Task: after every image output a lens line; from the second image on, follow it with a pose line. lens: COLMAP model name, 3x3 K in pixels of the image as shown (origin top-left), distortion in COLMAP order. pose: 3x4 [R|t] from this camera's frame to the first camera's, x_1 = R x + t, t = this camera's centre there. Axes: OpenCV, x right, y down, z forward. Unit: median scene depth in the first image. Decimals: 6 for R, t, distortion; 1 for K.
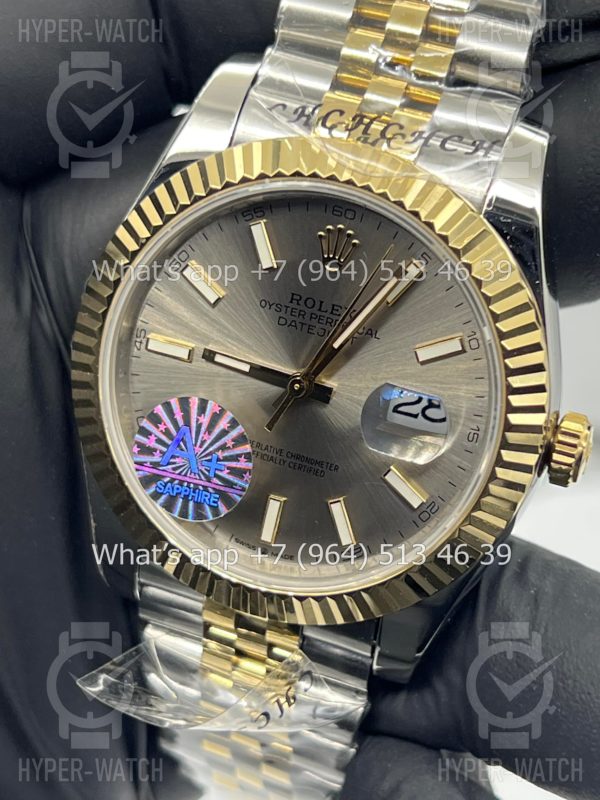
lens RADIAL K [[1810.1, 0, 300.5], [0, 1810.1, 402.2], [0, 0, 1]] dist [0.222294, 0.000000]
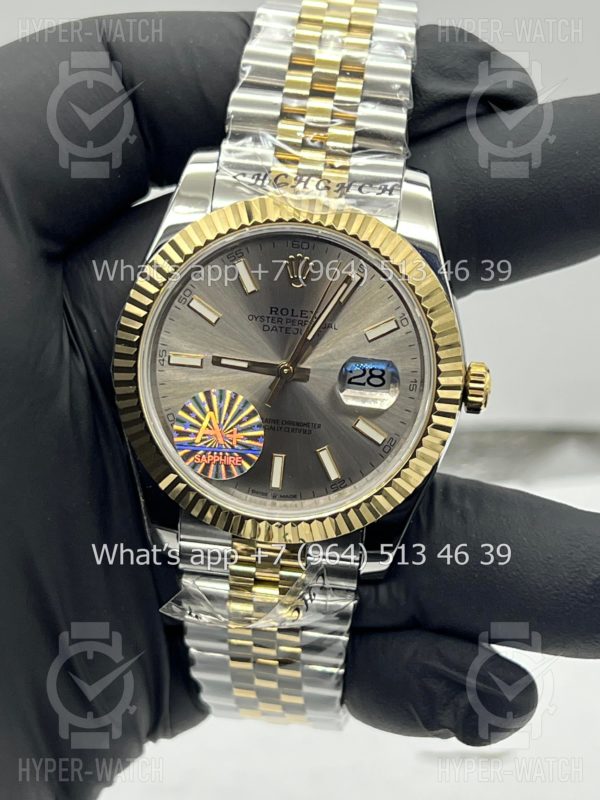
lens RADIAL K [[1810.1, 0, 301.3], [0, 1810.1, 392.0], [0, 0, 1]] dist [0.222294, 0.000000]
pose [[0.972907, -0.144134, 0.180771, -0.245004], [0.158705, 0.984923, -0.068840, 0.105347], [-0.168123, 0.095664, 0.981113, -0.377959]]
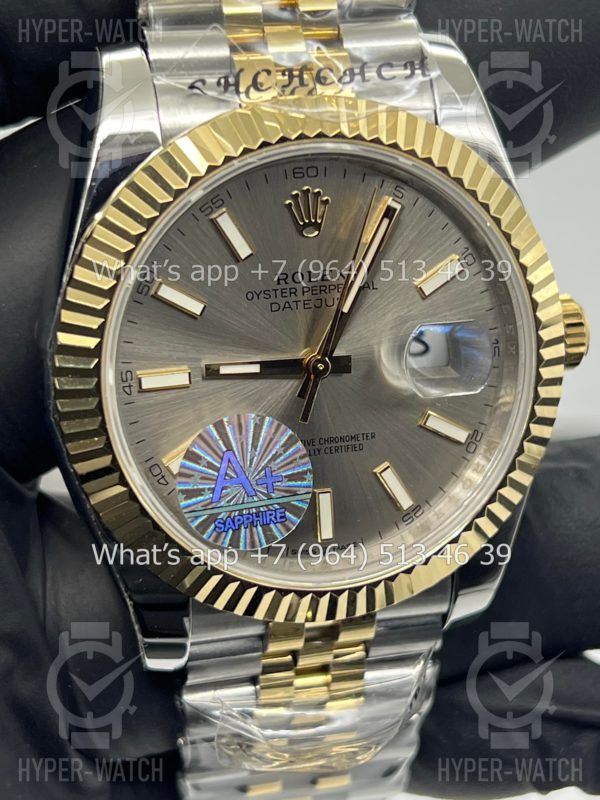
lens RADIAL K [[1810.1, 0, 292.7], [0, 1810.1, 403.9], [0, 0, 1]] dist [0.222294, 0.000000]
pose [[0.822846, -0.349751, 0.447881, -0.432486], [0.349437, 0.932953, 0.086560, -0.075407], [-0.448127, 0.085281, 0.889893, 0.182391]]
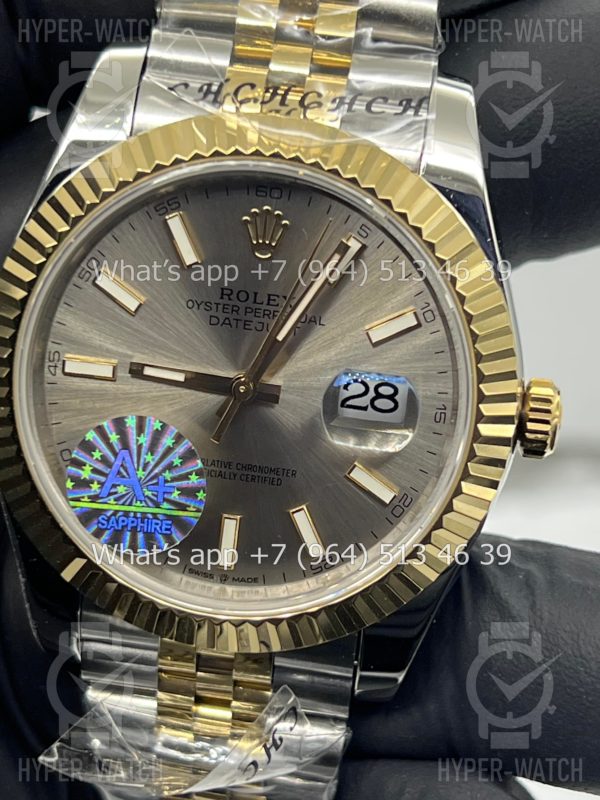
lens RADIAL K [[1810.1, 0, 297.2], [0, 1810.1, 404.5], [0, 0, 1]] dist [0.222294, 0.000000]
pose [[0.978918, -0.131109, 0.156618, -0.117097], [0.139031, 0.989451, -0.040698, 0.039507], [-0.149630, 0.061614, 0.986820, 0.102373]]
